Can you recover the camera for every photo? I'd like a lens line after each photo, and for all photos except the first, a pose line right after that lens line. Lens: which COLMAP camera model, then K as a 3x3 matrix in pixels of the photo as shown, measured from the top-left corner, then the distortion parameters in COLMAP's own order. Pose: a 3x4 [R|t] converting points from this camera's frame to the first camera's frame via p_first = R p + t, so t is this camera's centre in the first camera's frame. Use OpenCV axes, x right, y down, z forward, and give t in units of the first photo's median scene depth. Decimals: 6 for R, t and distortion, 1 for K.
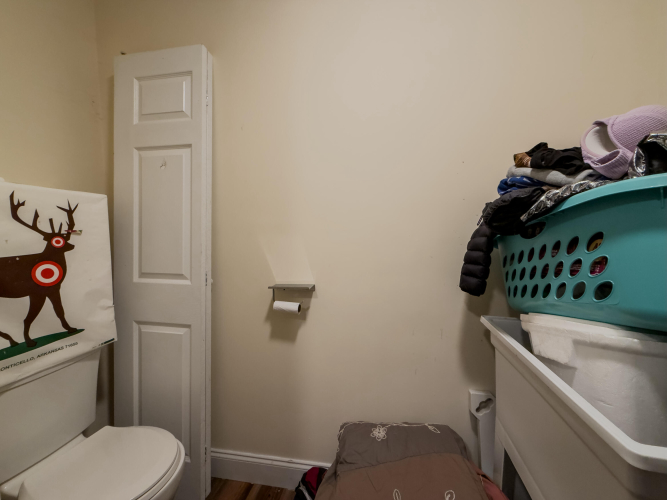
lens RADIAL K [[267.1, 0, 332.0], [0, 267.1, 243.1], [0, 0, 1]] dist [-0.000143, -0.000196]
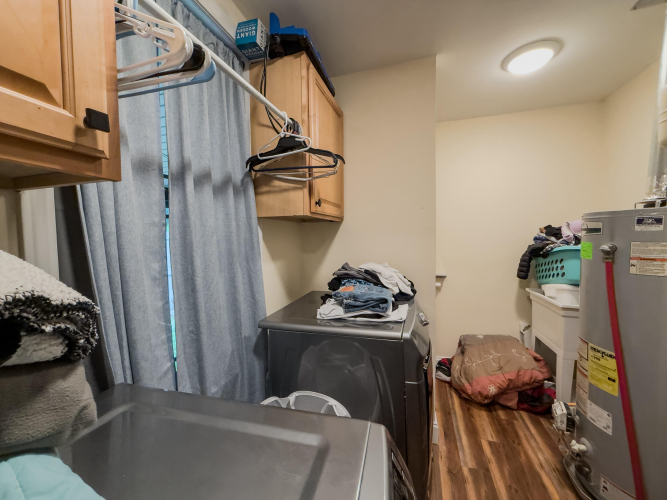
lens RADIAL K [[265.6, 0, 331.6], [0, 265.6, 249.3], [0, 0, 1]] dist [-0.000780, -0.000167]
pose [[0.994740, -0.004067, -0.102351, -1.167851], [0.005656, 0.999868, 0.015243, -0.160213], [0.102275, -0.015742, 0.994632, -1.939473]]
